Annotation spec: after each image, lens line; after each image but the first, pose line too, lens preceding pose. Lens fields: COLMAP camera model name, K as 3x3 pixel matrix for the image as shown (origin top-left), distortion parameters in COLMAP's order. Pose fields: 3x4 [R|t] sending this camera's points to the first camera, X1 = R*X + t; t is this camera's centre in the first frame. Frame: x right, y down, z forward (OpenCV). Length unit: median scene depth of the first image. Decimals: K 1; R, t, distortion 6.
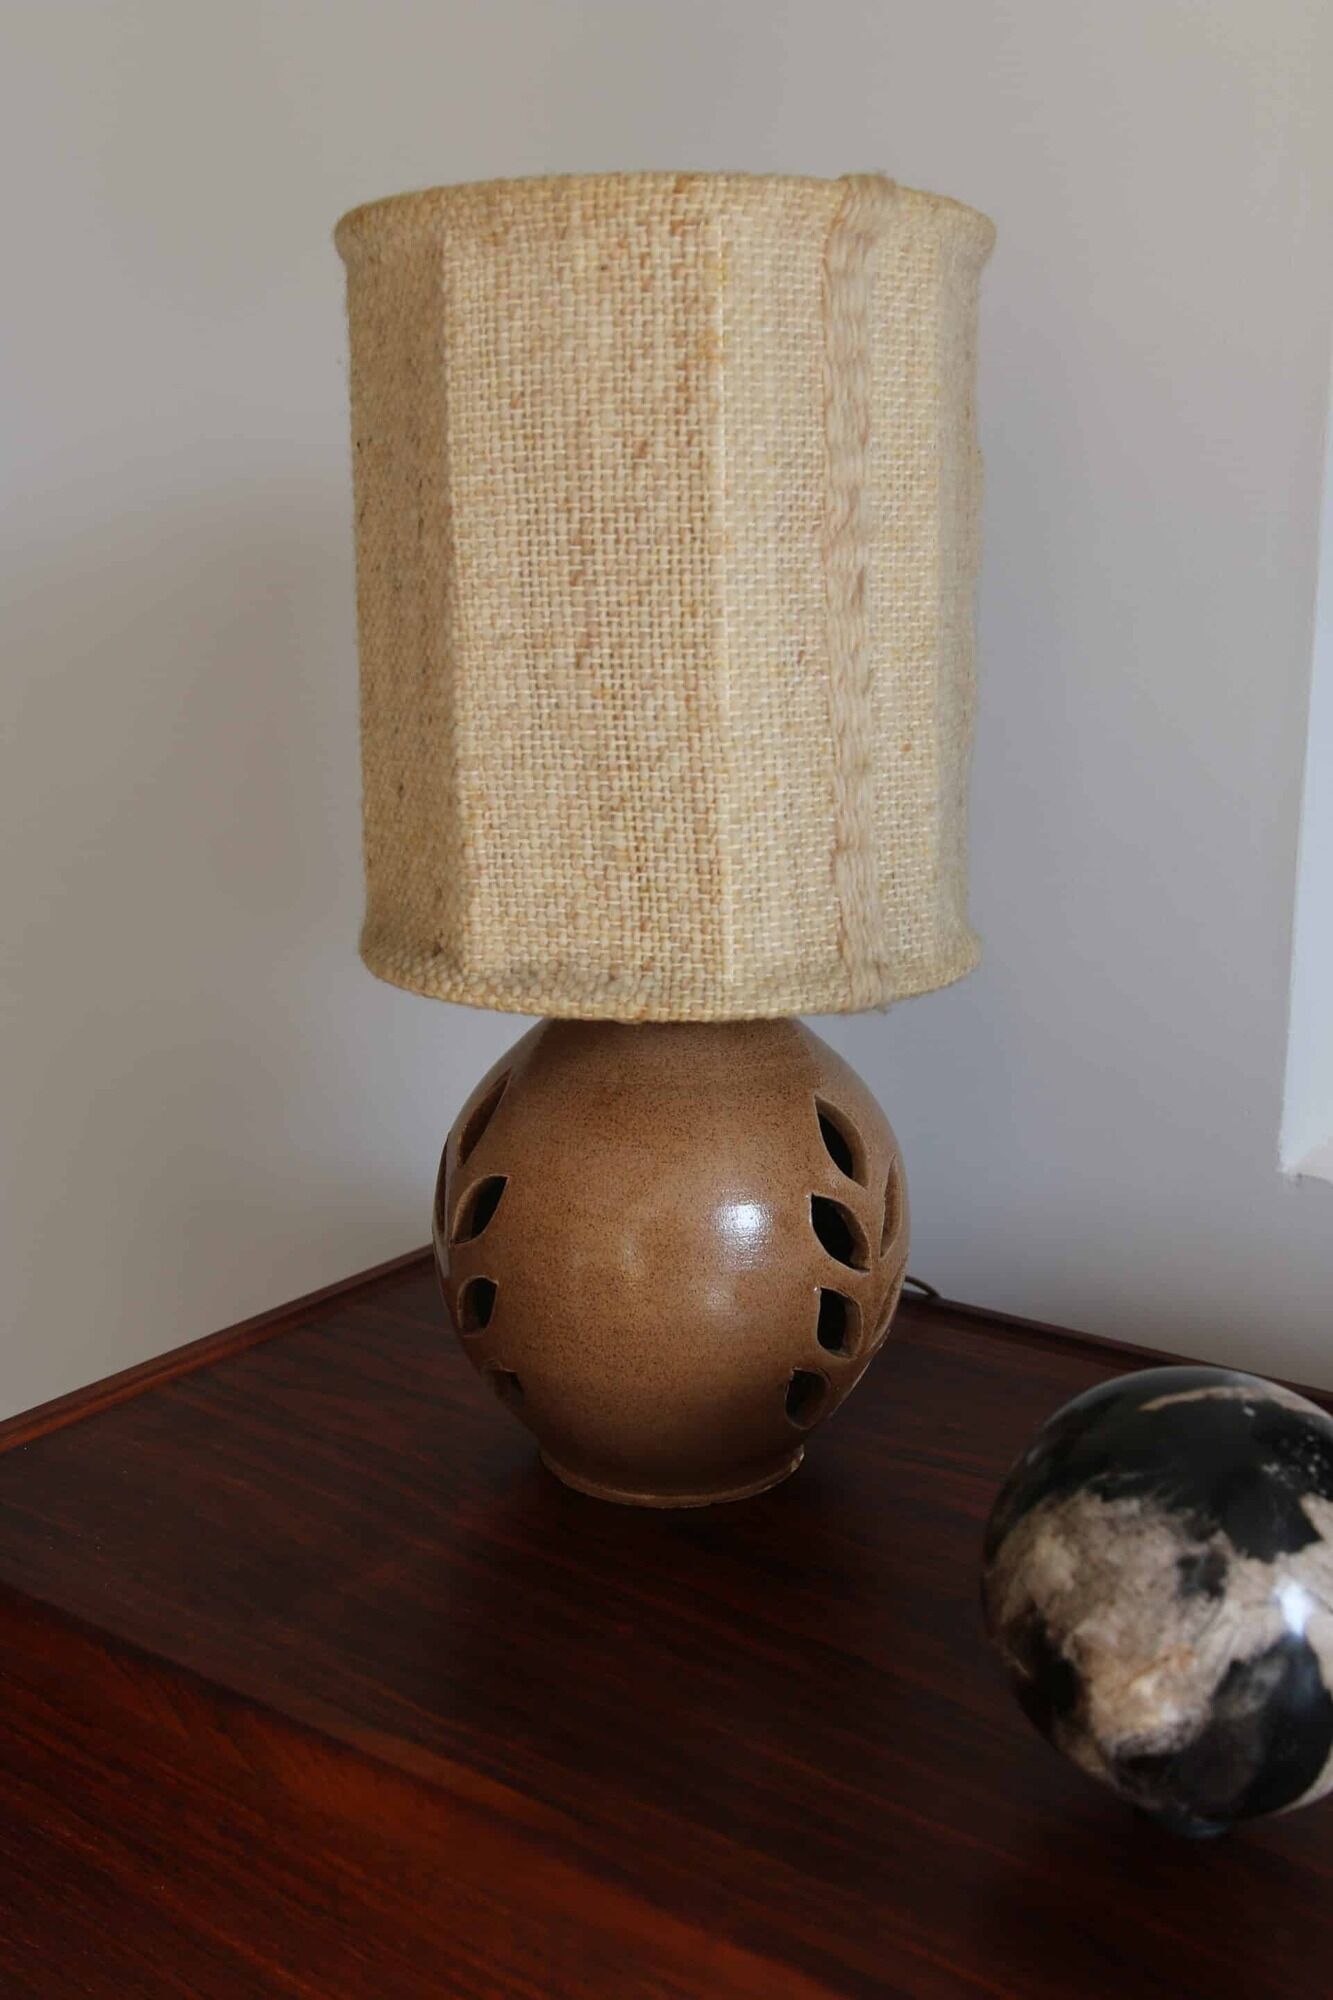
lens RADIAL K [[2057.9, 0, 648.9], [0, 2057.9, 1000.1], [0, 0, 1]] dist [-0.037217, 0.047459]
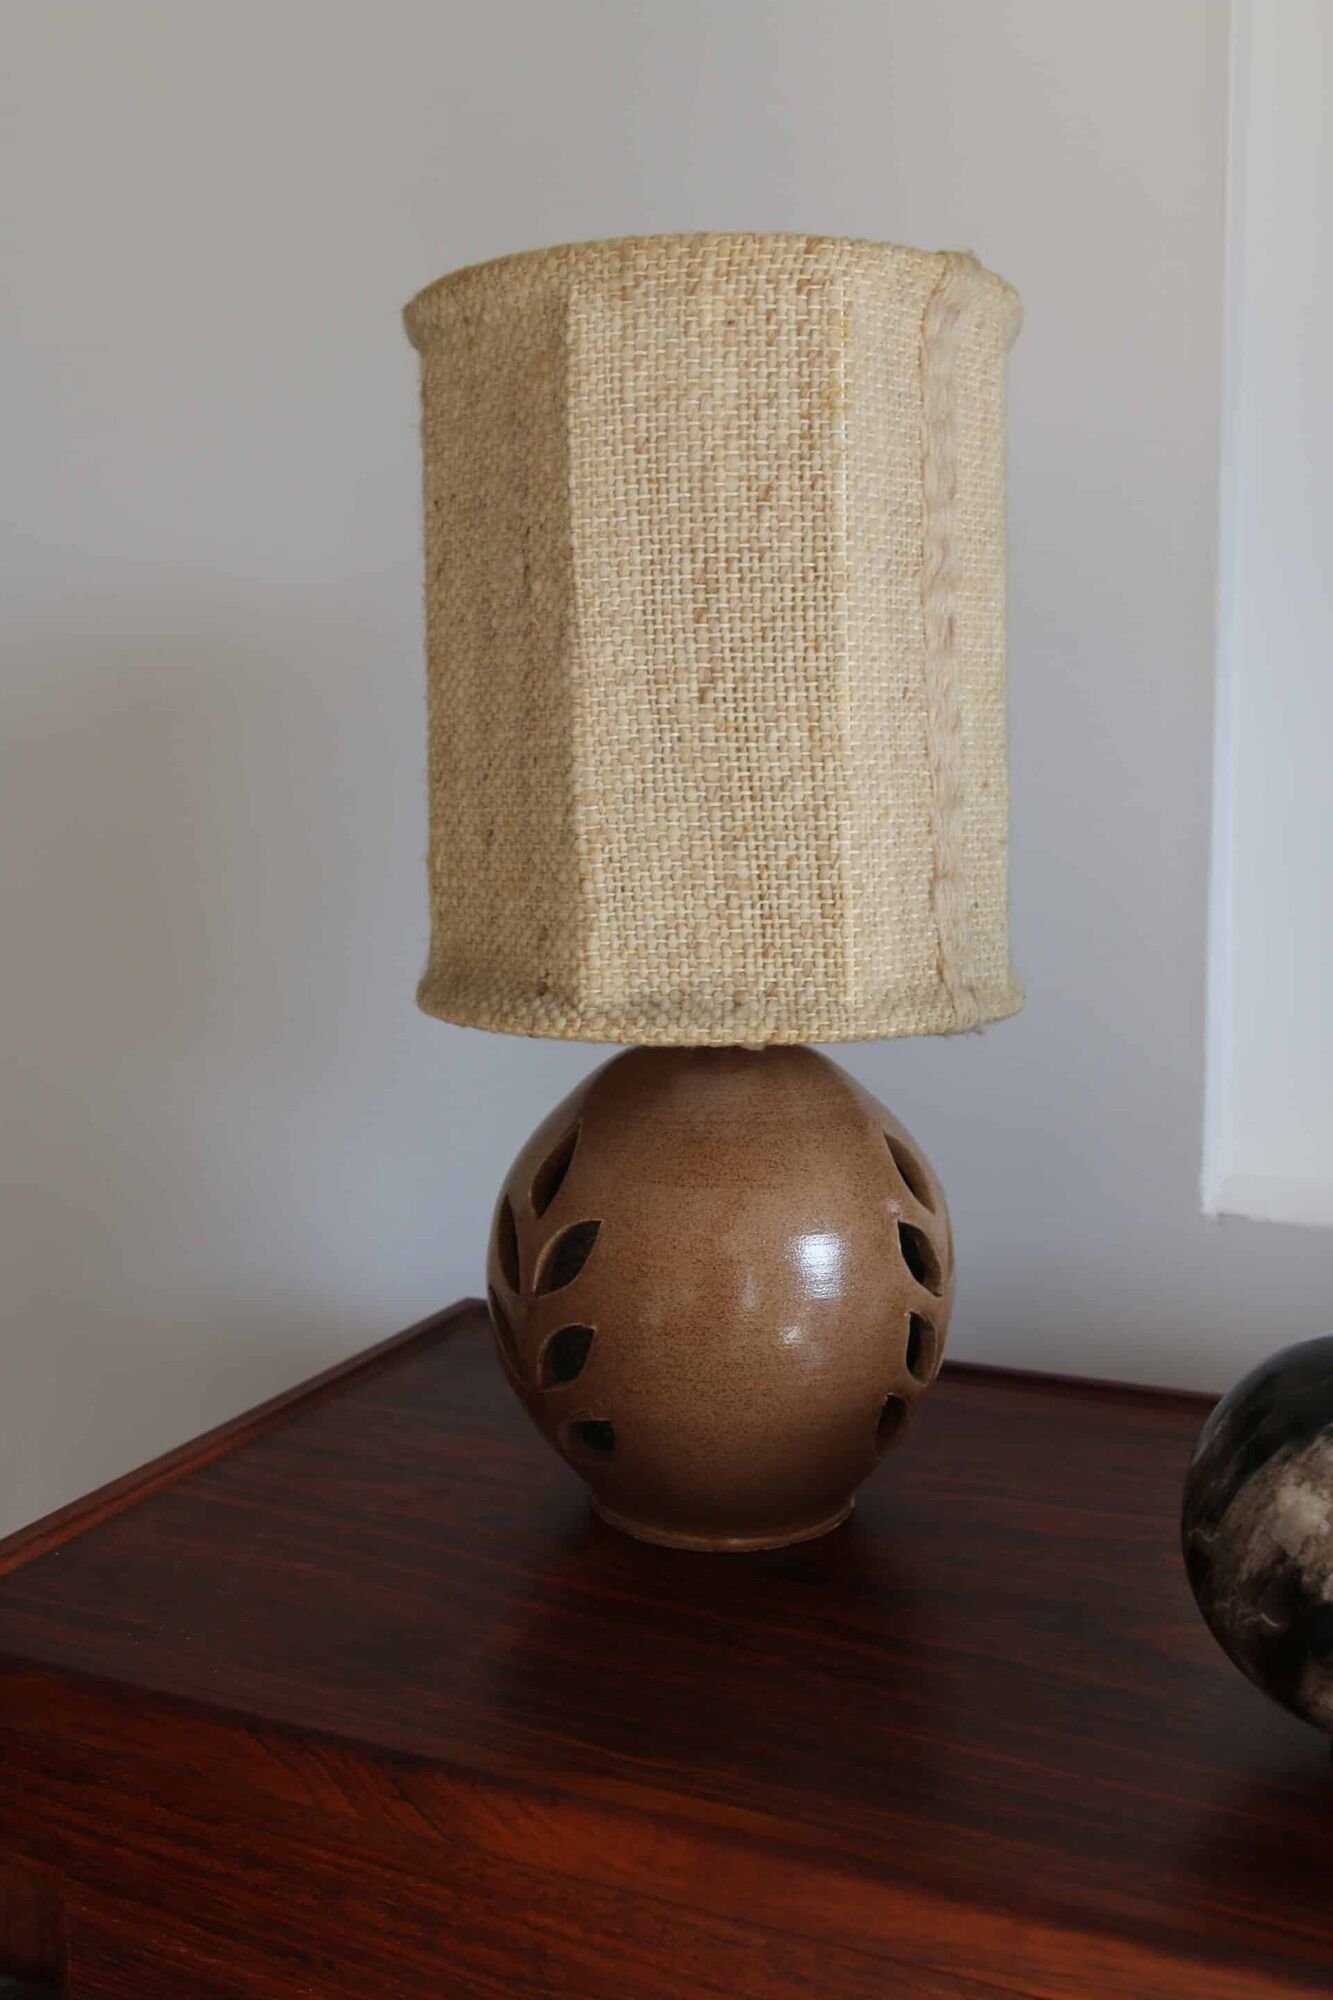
lens RADIAL K [[1929.9, 0, 652.3], [0, 1929.9, 996.7], [0, 0, 1]] dist [-0.050394, 0.011347]
pose [[0.978823, -0.027488, 0.202856, -0.259642], [0.047713, 0.994286, -0.095494, 0.076734], [-0.199072, 0.103151, 0.974541, 0.078279]]
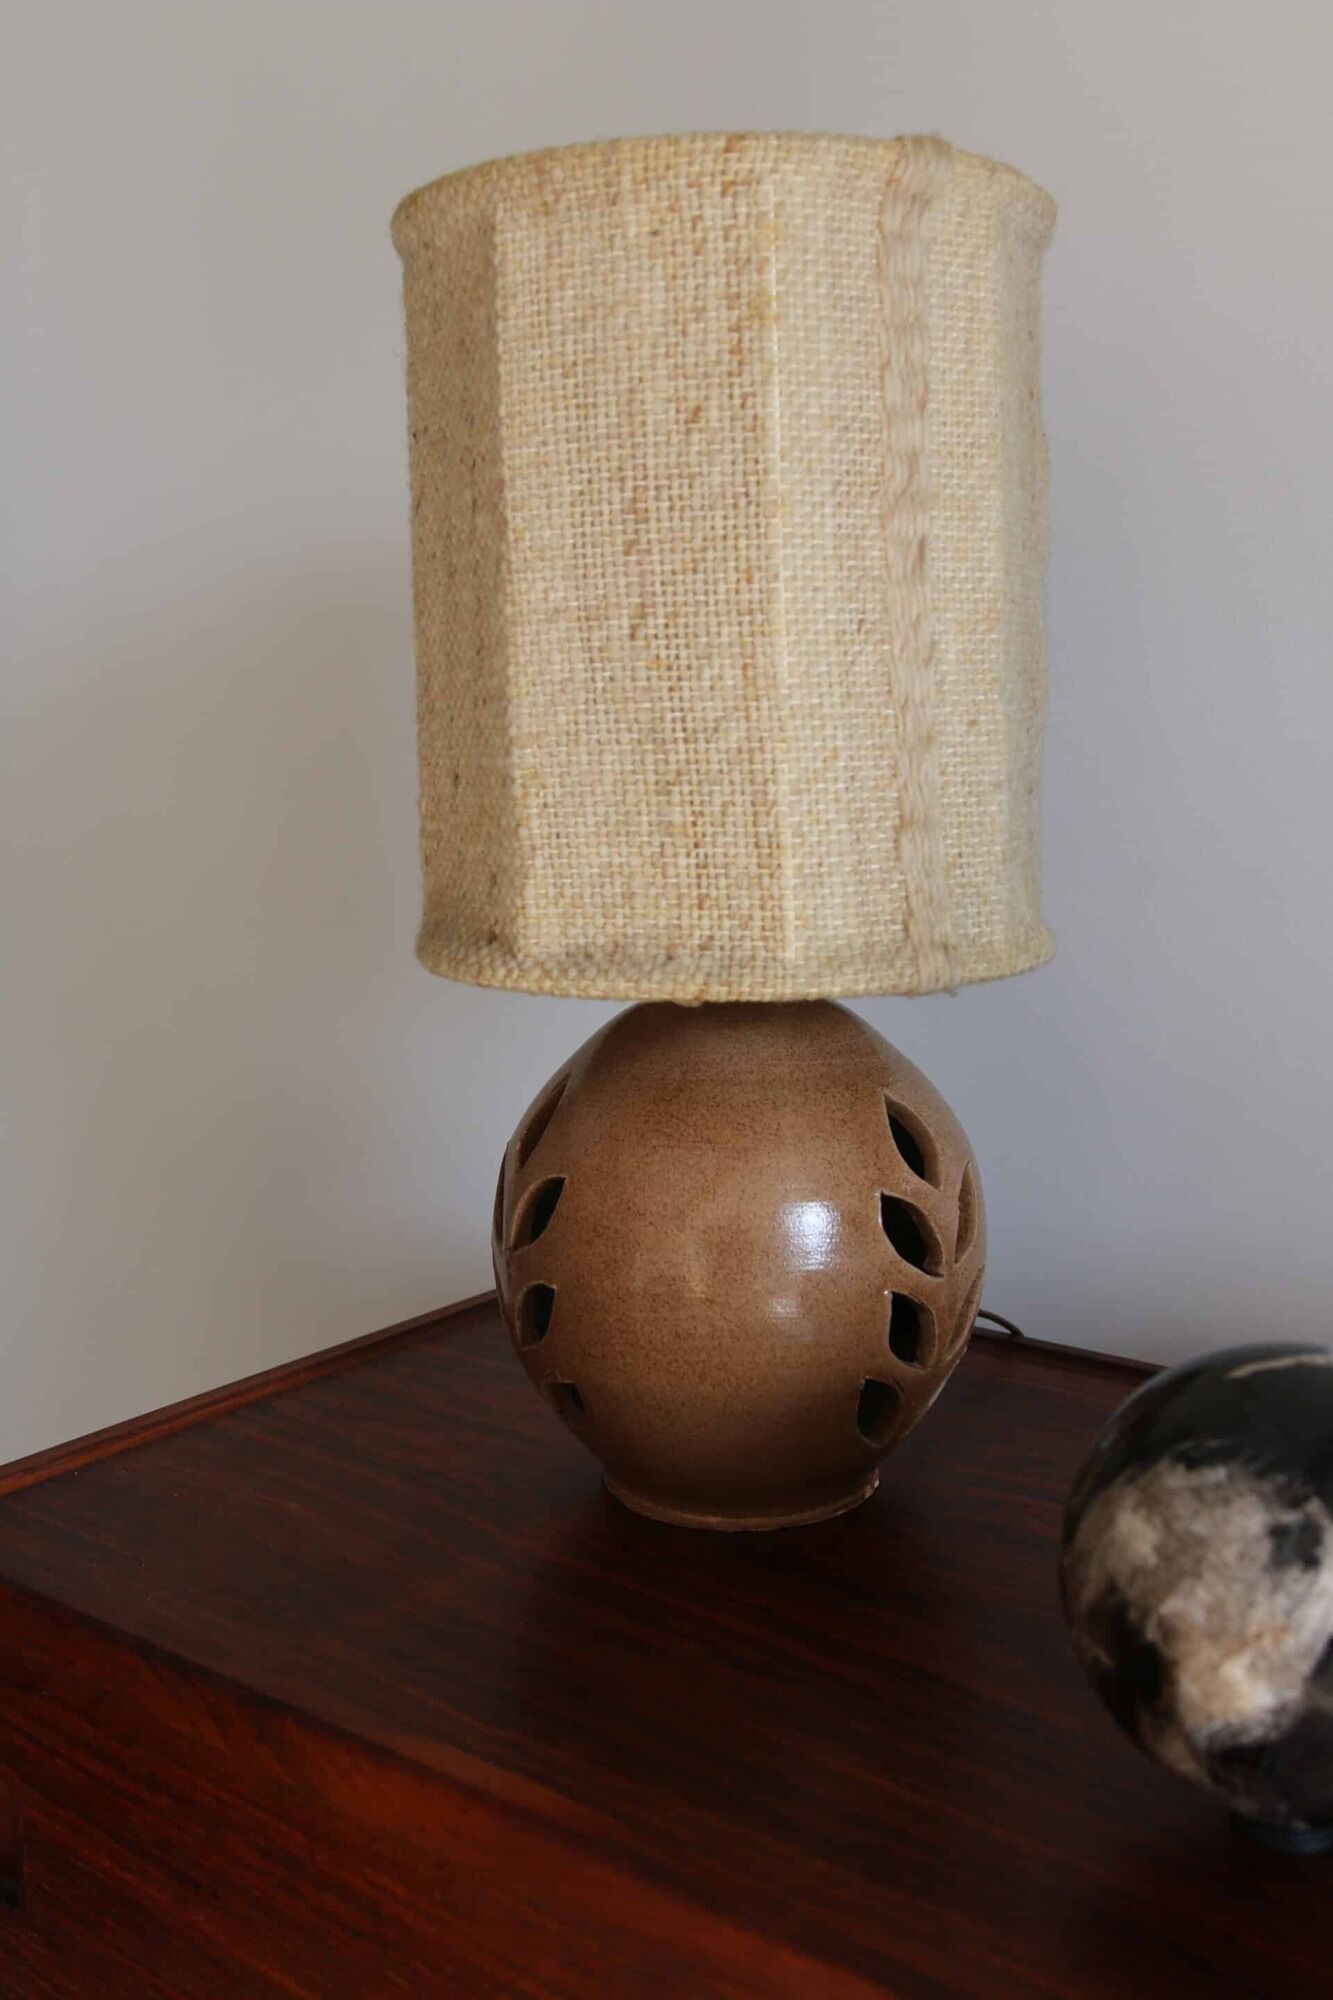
lens RADIAL K [[2057.9, 0, 648.9], [0, 2057.9, 1000.1], [0, 0, 1]] dist [-0.037217, 0.047459]
pose [[0.998949, -0.006769, -0.045330, 0.016609], [0.003752, 0.997792, -0.066315, 0.075174], [0.045679, 0.066075, 0.996769, 0.035425]]
